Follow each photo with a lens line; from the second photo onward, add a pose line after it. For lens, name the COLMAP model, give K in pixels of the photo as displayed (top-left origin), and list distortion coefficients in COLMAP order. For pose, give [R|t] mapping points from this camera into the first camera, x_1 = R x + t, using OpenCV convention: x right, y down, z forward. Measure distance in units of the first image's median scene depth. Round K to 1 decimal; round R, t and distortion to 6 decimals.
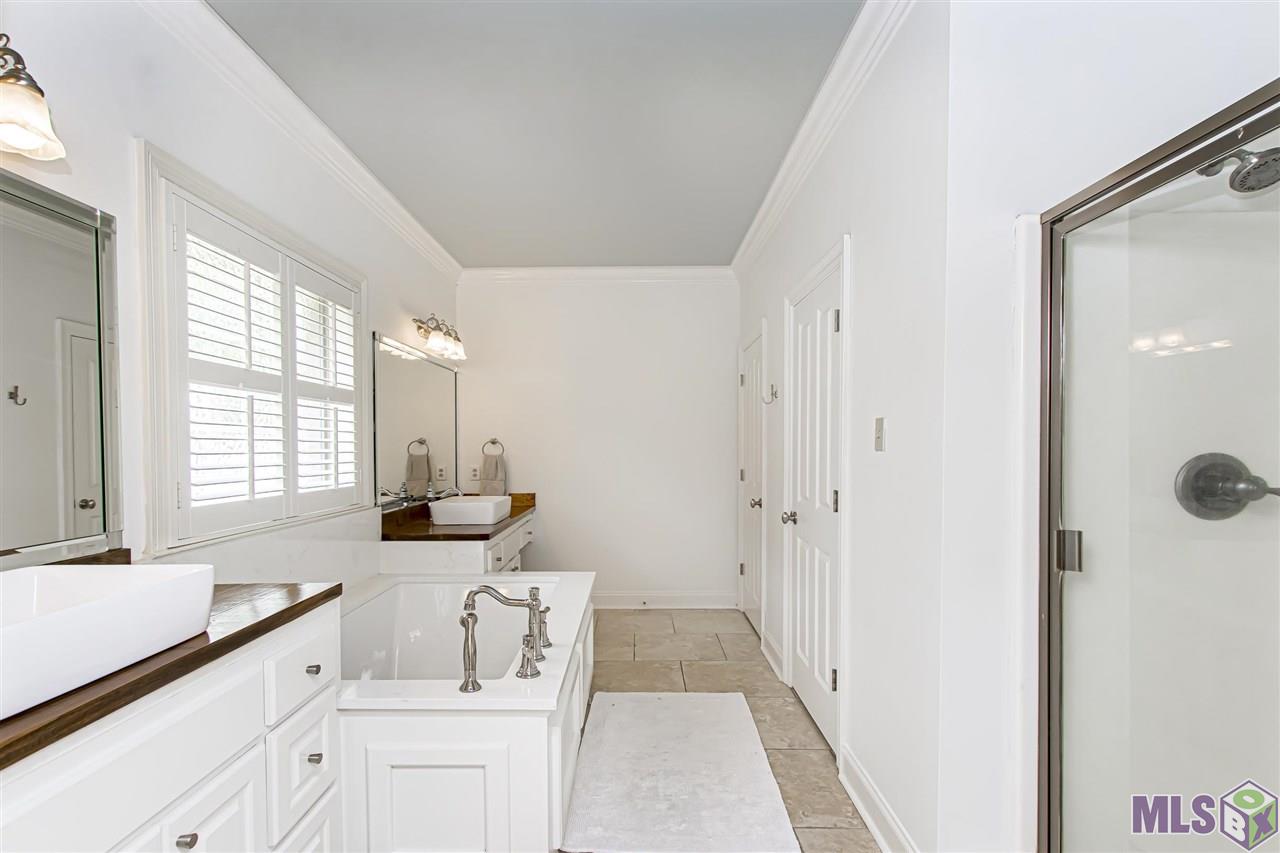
lens RADIAL K [[576.8, 0, 638.7], [0, 576.8, 453.7], [0, 0, 1]] dist [0.013525, 0.000137]
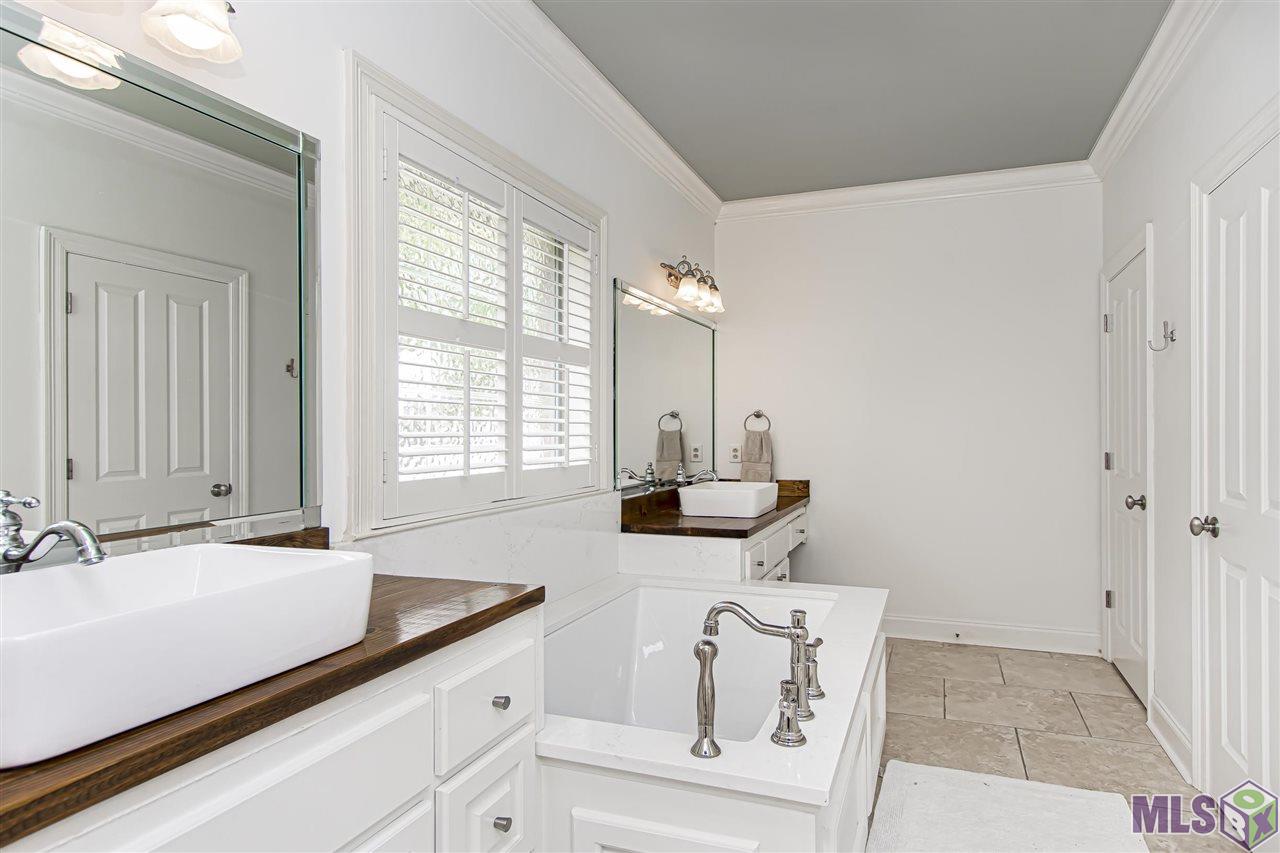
lens RADIAL K [[686.2, 0, 728.3], [0, 686.2, 424.2], [0, 0, 1]] dist [0.013519, 0.000545]
pose [[0.954529, -0.000925, -0.298118, -0.010107], [-0.005019, 0.999804, -0.019174, 0.015966], [0.298077, 0.019798, 0.954336, 0.119686]]
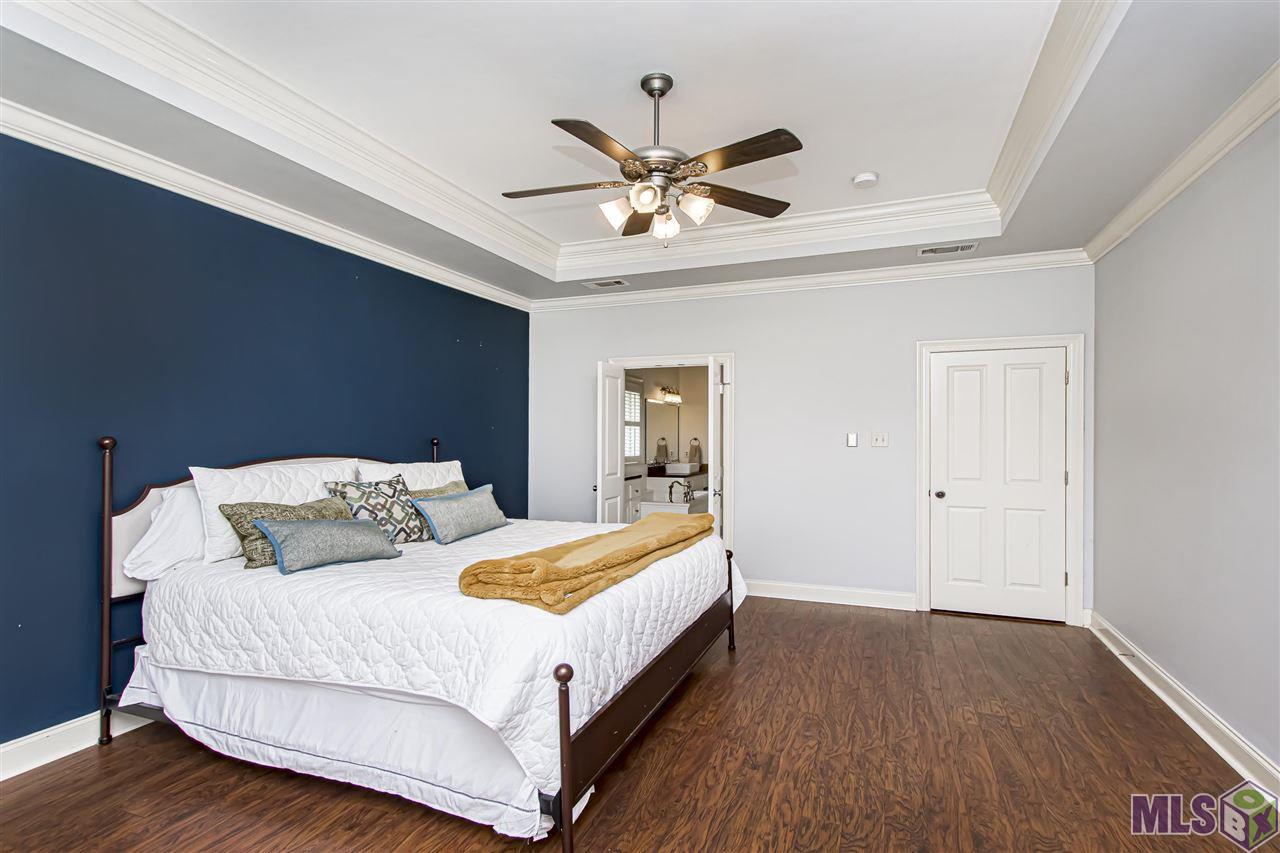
lens RADIAL K [[586.6, 0, 640.0], [0, 586.6, 426.5], [0, 0, 1]] dist [-0.001261, -0.000145]
pose [[0.916093, -0.001139, -0.400964, 0.637882], [-0.010741, 0.999567, -0.027381, -0.007369], [0.400822, 0.029390, 0.915684, -1.573512]]
